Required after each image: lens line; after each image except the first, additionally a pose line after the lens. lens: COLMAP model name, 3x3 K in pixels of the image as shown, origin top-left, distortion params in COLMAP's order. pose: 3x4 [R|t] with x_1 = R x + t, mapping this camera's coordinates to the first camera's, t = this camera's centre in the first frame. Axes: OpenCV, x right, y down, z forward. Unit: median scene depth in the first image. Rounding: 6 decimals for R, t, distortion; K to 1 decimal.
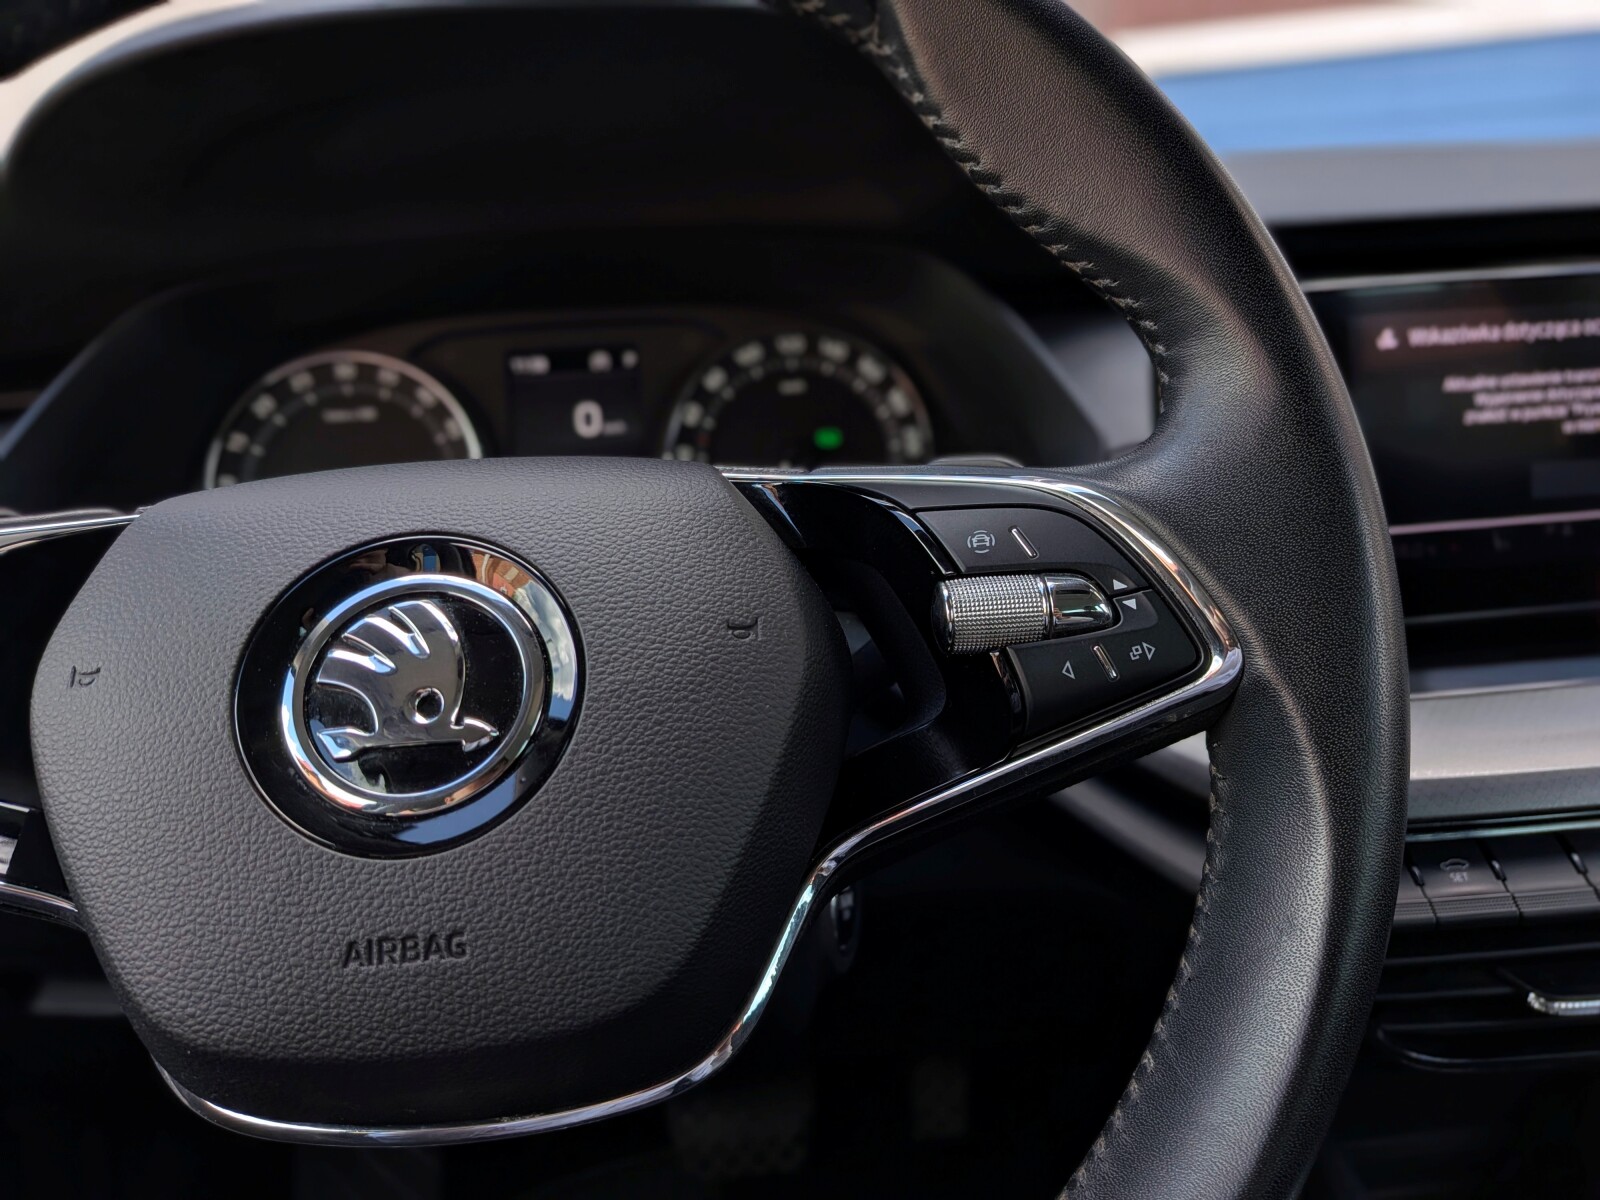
lens RADIAL K [[1208.7, 0, 775.1], [0, 1208.7, 600.2], [0, 0, 1]] dist [-0.005601, -0.001540]
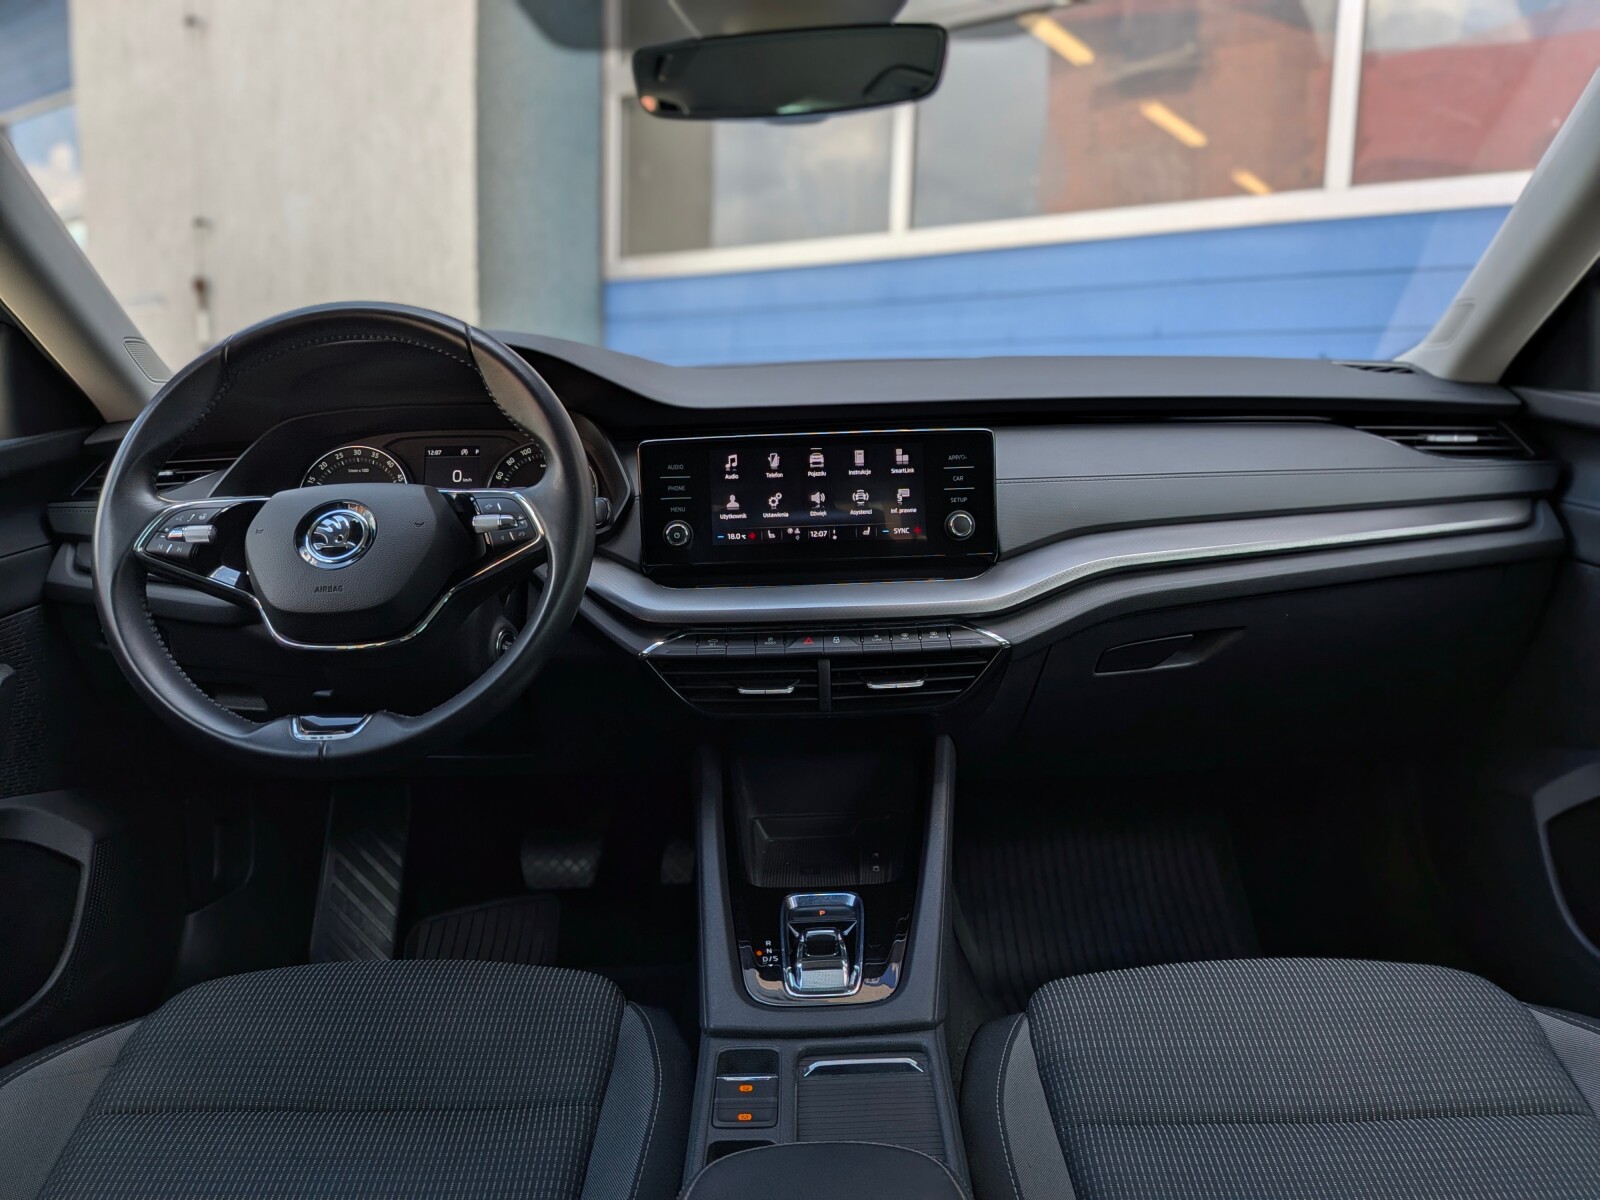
lens RADIAL K [[1161.2, 0, 800.0], [0, 1161.2, 600.0], [0, 0, 1]] dist [0.094349, -0.186513]
pose [[0.998341, 0.024802, -0.051963, 1.365528], [-0.027553, 0.998219, -0.052907, 0.419938], [0.050558, 0.054251, 0.997247, -2.659186]]
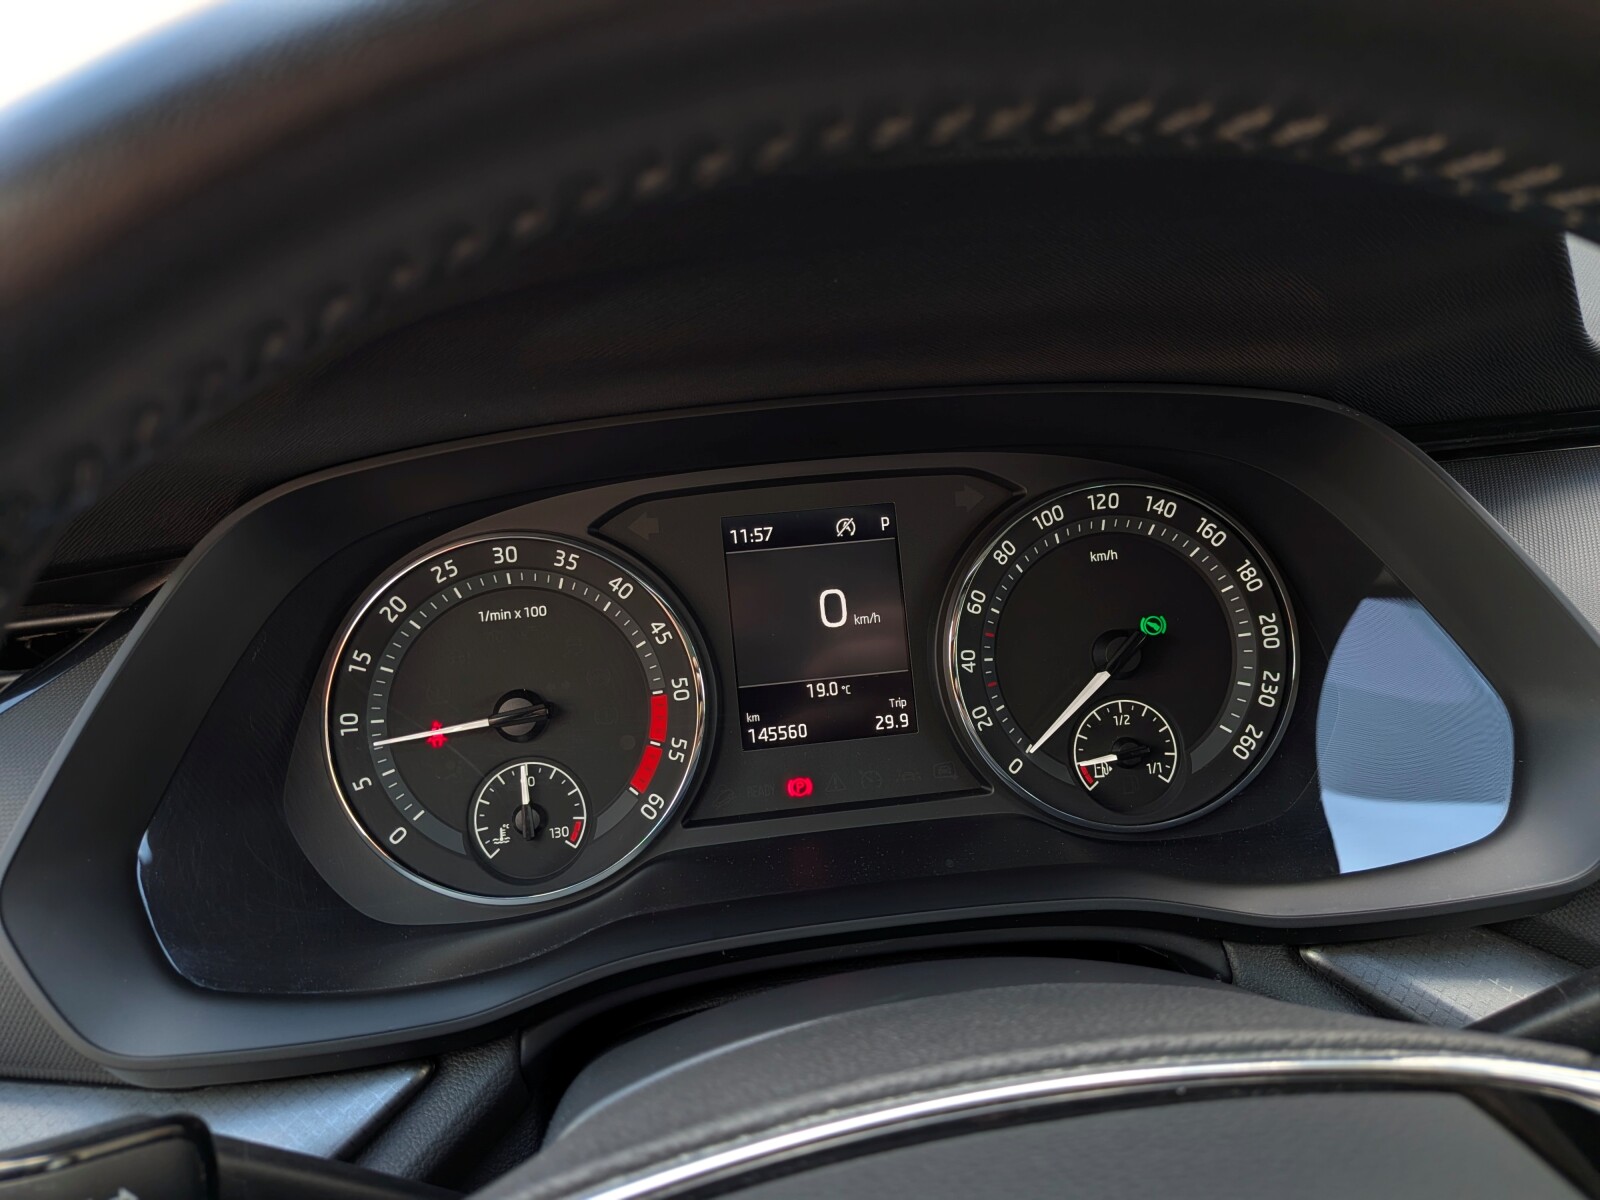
lens RADIAL K [[1161.2, 0, 800.0], [0, 1161.2, 600.0], [0, 0, 1]] dist [0.094349, -0.186513]
pose [[0.997461, -0.037695, 0.060415, -0.457947], [0.031889, 0.995029, 0.094346, -0.466565], [-0.063671, -0.092180, 0.993705, 0.595587]]
